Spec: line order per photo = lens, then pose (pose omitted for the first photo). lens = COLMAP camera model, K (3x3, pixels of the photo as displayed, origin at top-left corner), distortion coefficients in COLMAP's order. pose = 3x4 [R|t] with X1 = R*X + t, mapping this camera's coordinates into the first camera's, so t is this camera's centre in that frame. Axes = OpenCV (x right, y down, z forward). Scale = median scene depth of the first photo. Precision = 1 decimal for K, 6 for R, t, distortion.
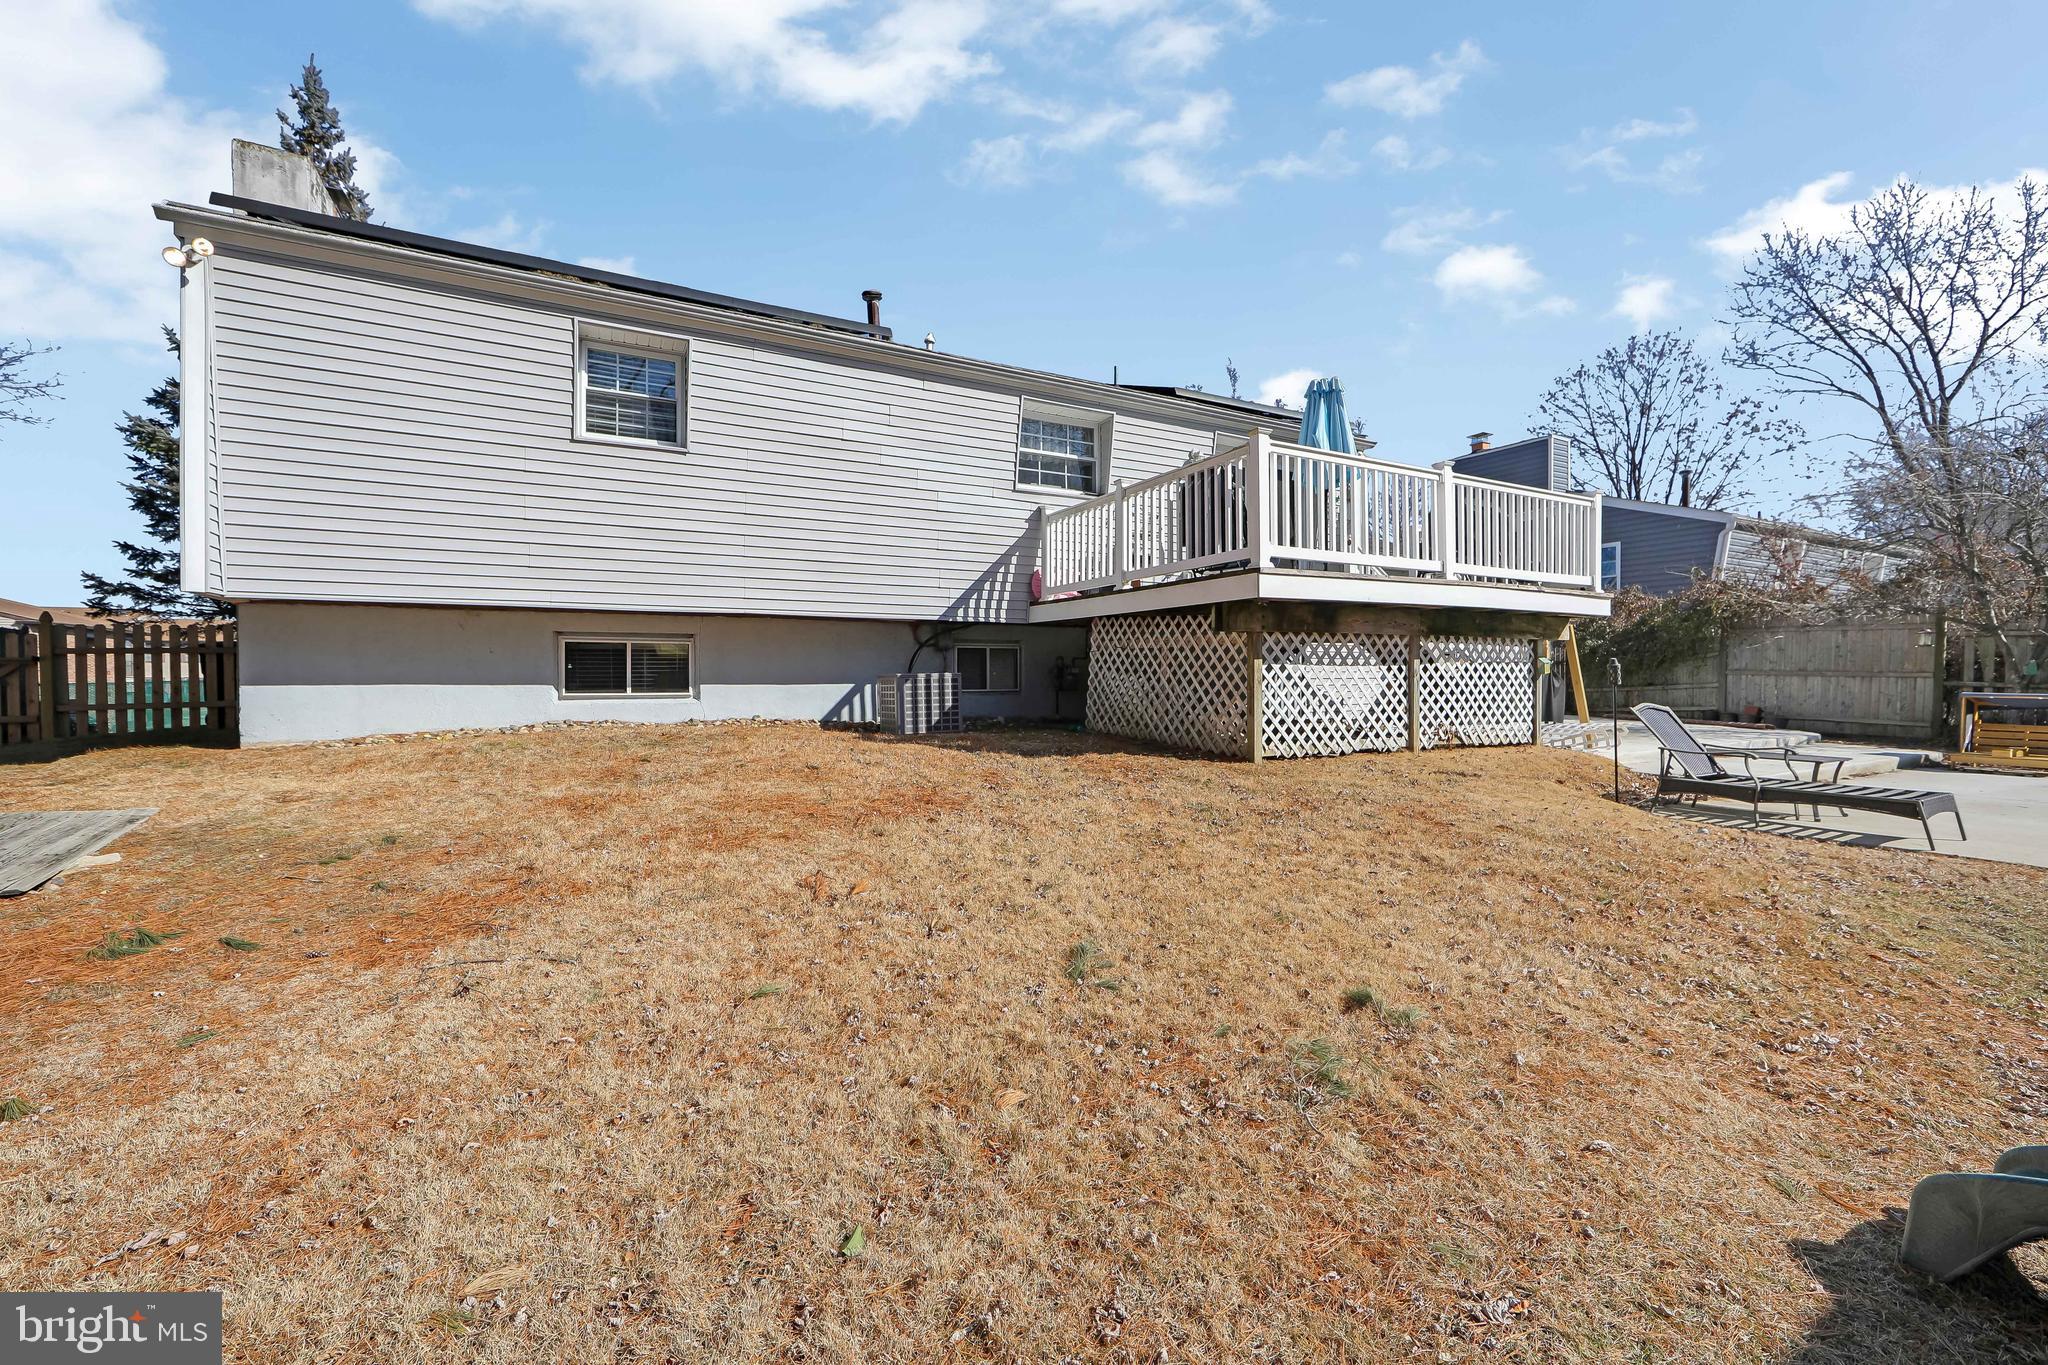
lens RADIAL K [[821.5, 0, 1030.2], [0, 821.5, 656.2], [0, 0, 1]] dist [-0.001481, -0.000079]
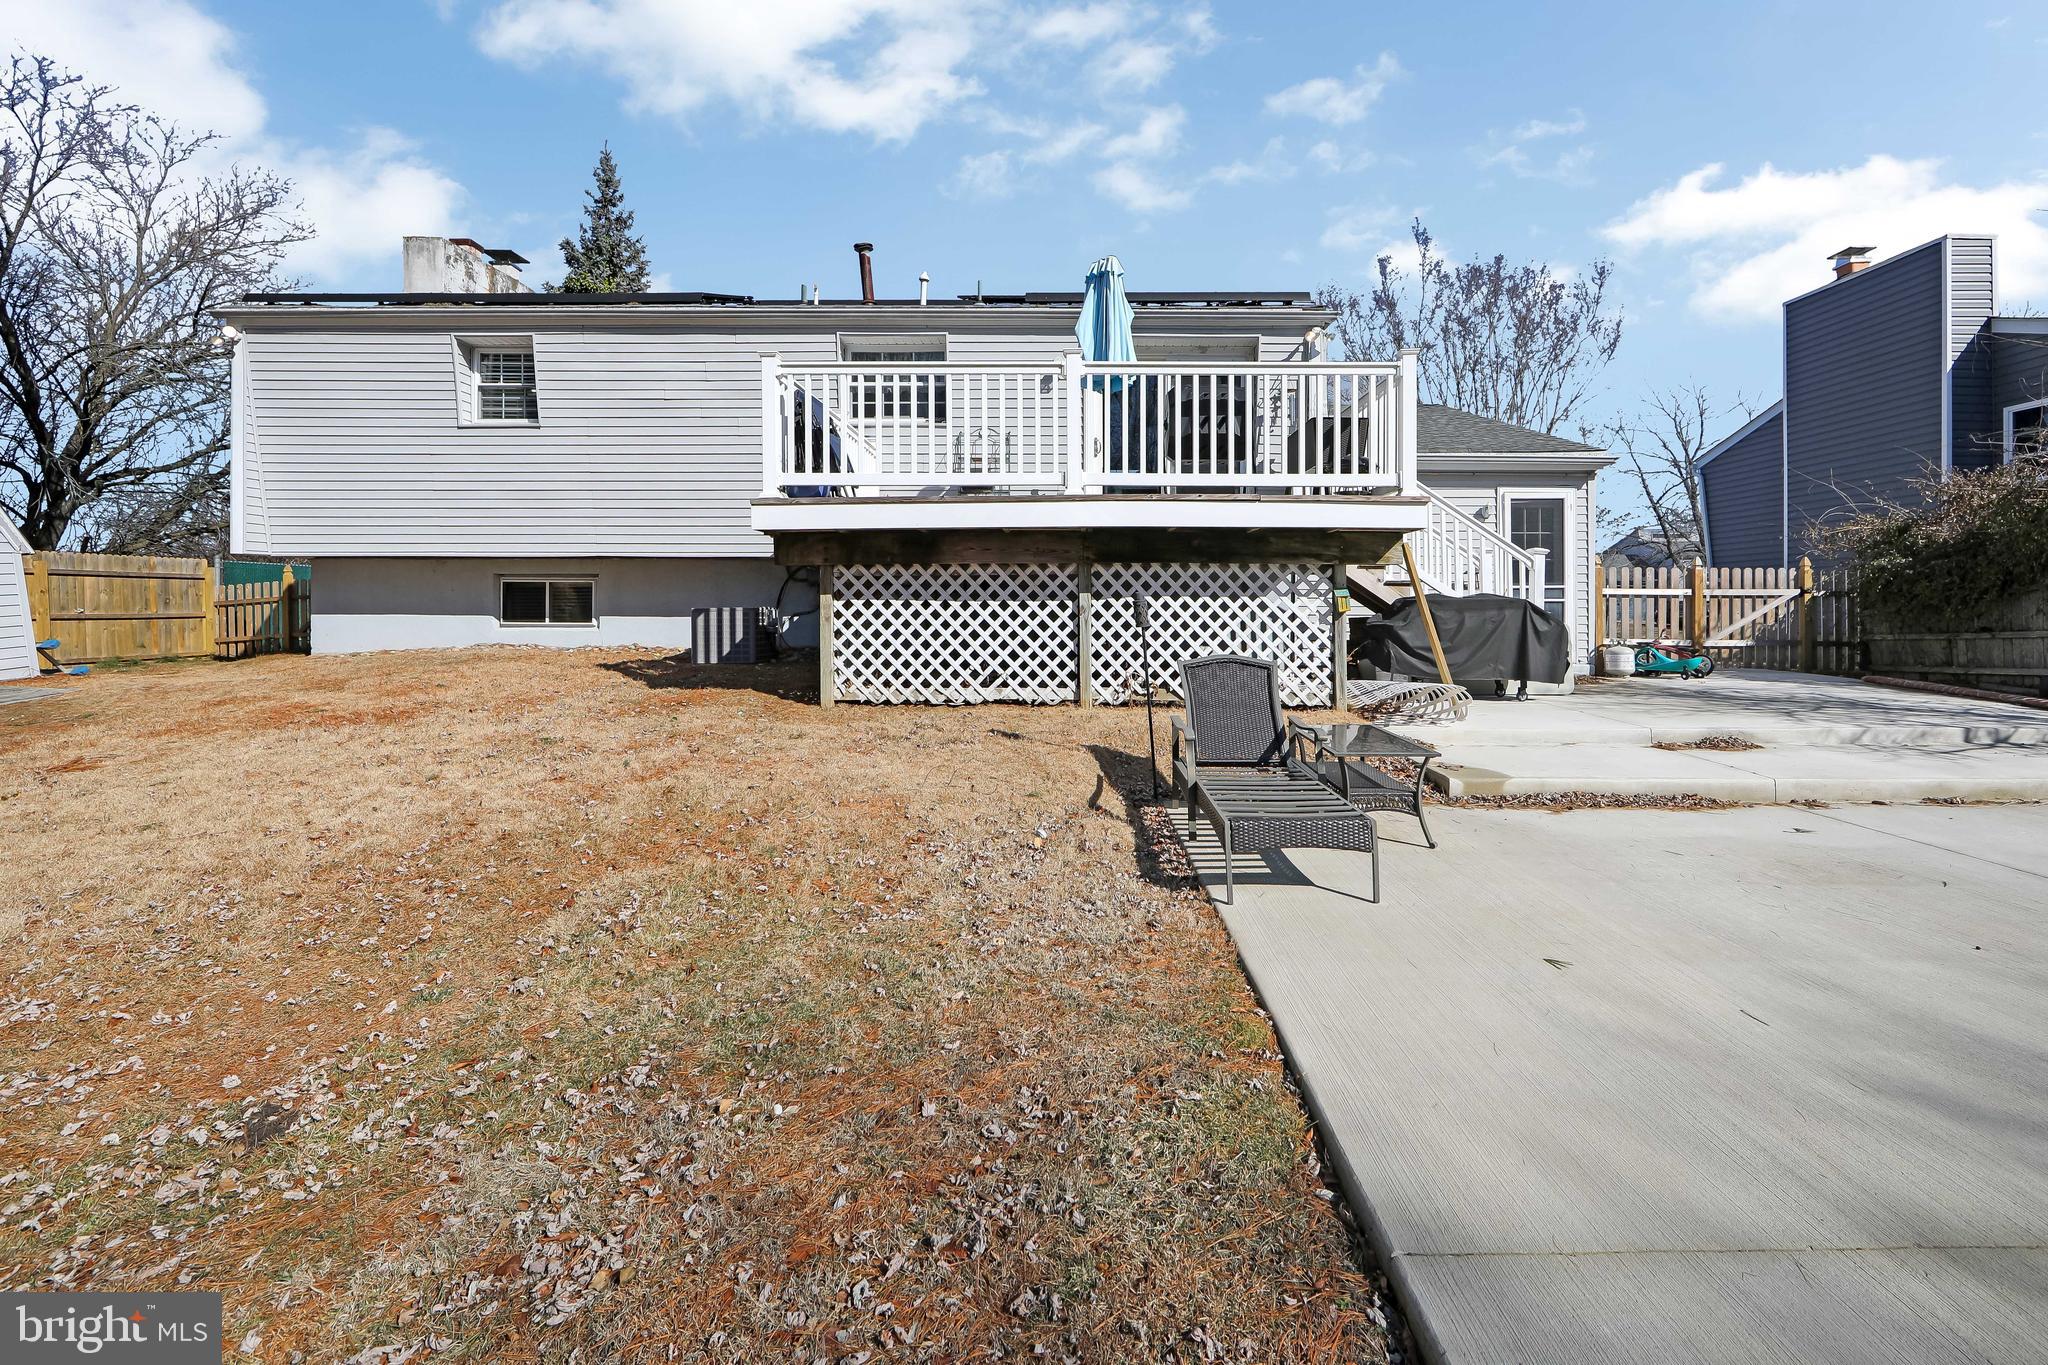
lens RADIAL K [[850.9, 0, 1025.1], [0, 850.9, 592.8], [0, 0, 1]] dist [0.000087, 0.000132]
pose [[0.879883, -0.004536, -0.475169, 0.823498], [0.005948, 0.999981, 0.001469, 0.001552], [0.475153, -0.004119, 0.879893, 0.231180]]
